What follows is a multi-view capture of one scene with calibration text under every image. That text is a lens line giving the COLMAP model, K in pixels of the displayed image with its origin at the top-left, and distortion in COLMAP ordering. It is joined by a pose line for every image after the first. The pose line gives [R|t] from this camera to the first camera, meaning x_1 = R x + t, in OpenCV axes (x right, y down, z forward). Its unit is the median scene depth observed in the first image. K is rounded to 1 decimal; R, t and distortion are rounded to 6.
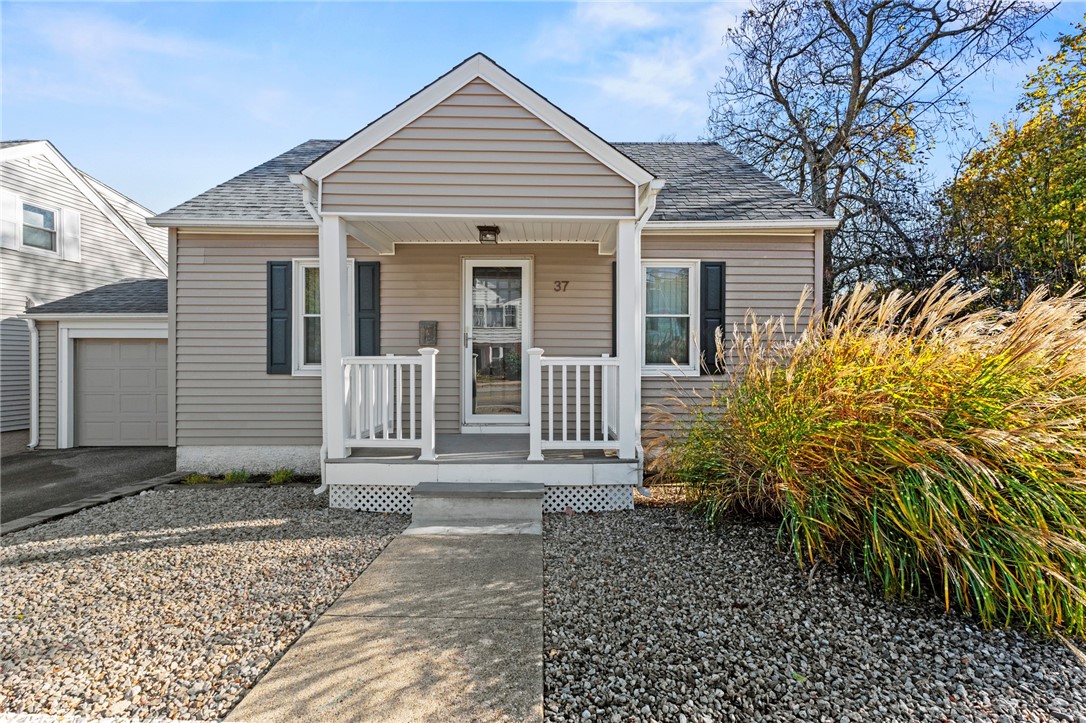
lens RADIAL K [[479.2, 0, 543.0], [0, 479.2, 361.5], [0, 0, 1]] dist [0.000983, 0.000073]
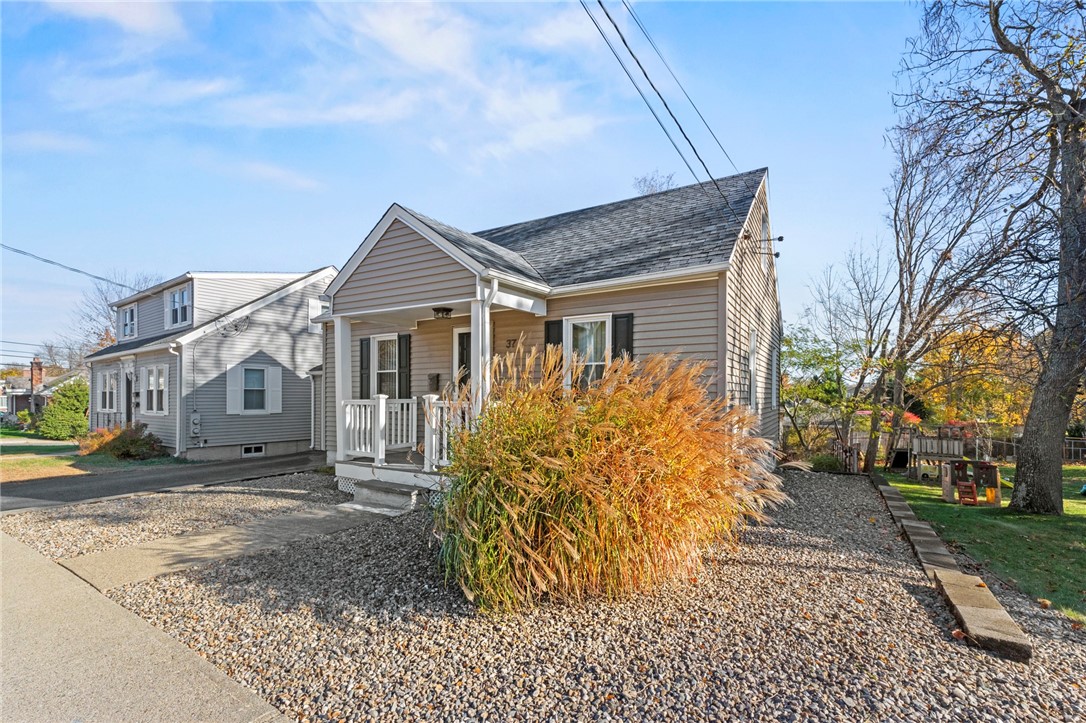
lens RADIAL K [[484.2, 0, 543.8], [0, 484.2, 391.1], [0, 0, 1]] dist [-0.001565, -0.000241]
pose [[0.845422, -0.003384, -0.534089, 0.808720], [-0.002239, 0.999949, -0.009881, -0.018885], [0.534095, 0.009549, 0.845371, -0.039308]]
